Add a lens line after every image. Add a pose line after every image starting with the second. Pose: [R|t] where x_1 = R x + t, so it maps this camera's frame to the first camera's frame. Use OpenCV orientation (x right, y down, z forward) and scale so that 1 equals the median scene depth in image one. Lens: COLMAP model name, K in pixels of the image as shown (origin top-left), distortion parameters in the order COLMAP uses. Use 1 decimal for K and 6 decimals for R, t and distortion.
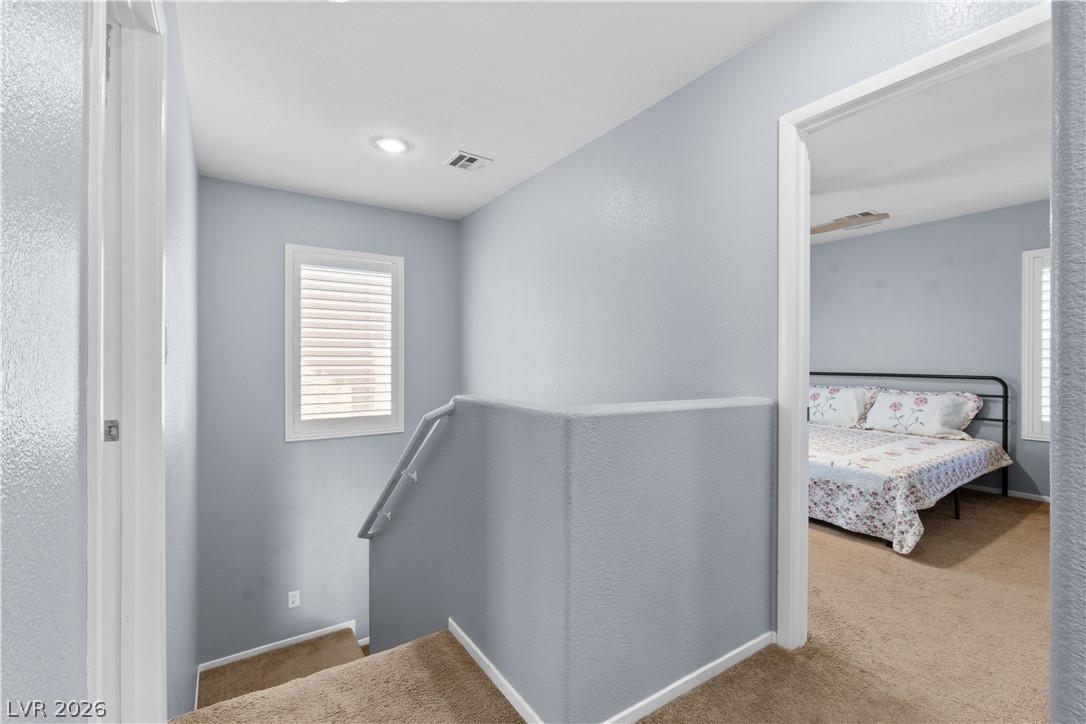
lens RADIAL K [[476.2, 0, 540.4], [0, 476.2, 362.6], [0, 0, 1]] dist [-0.008505, 0.003105]
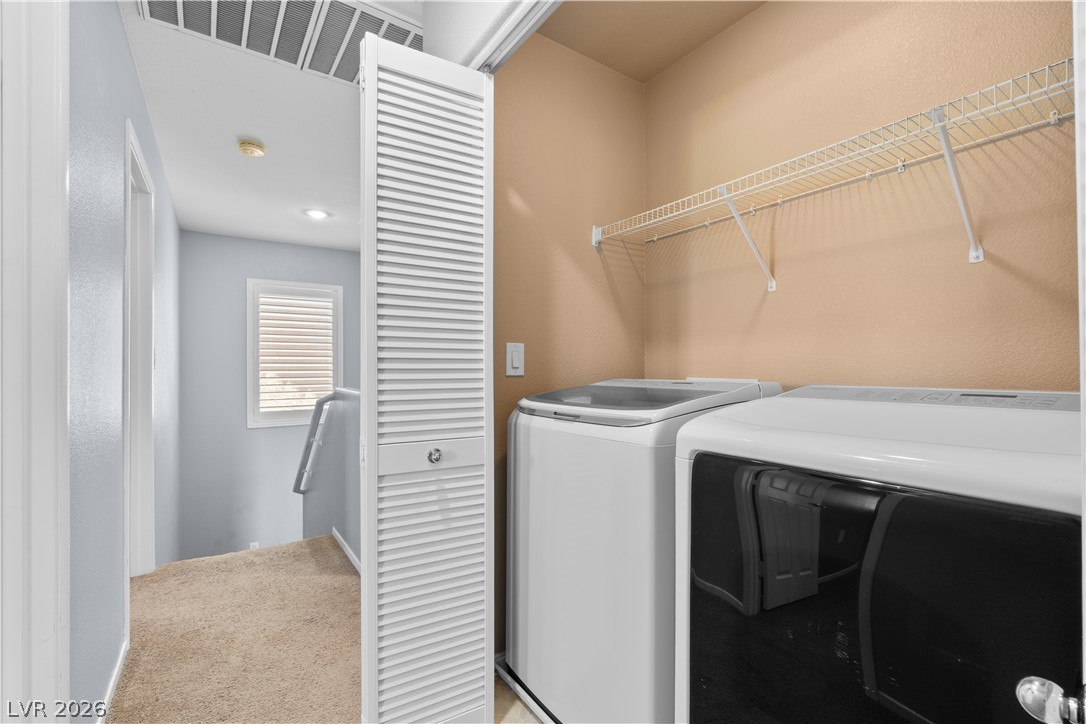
lens RADIAL K [[476.2, 0, 546.3], [0, 476.2, 365.4], [0, 0, 1]] dist [-0.008505, 0.003105]
pose [[0.999782, -0.002036, 0.020763, 0.300185], [0.002051, 0.999998, -0.000679, -0.005840], [-0.020761, 0.000721, 0.999784, -0.377500]]
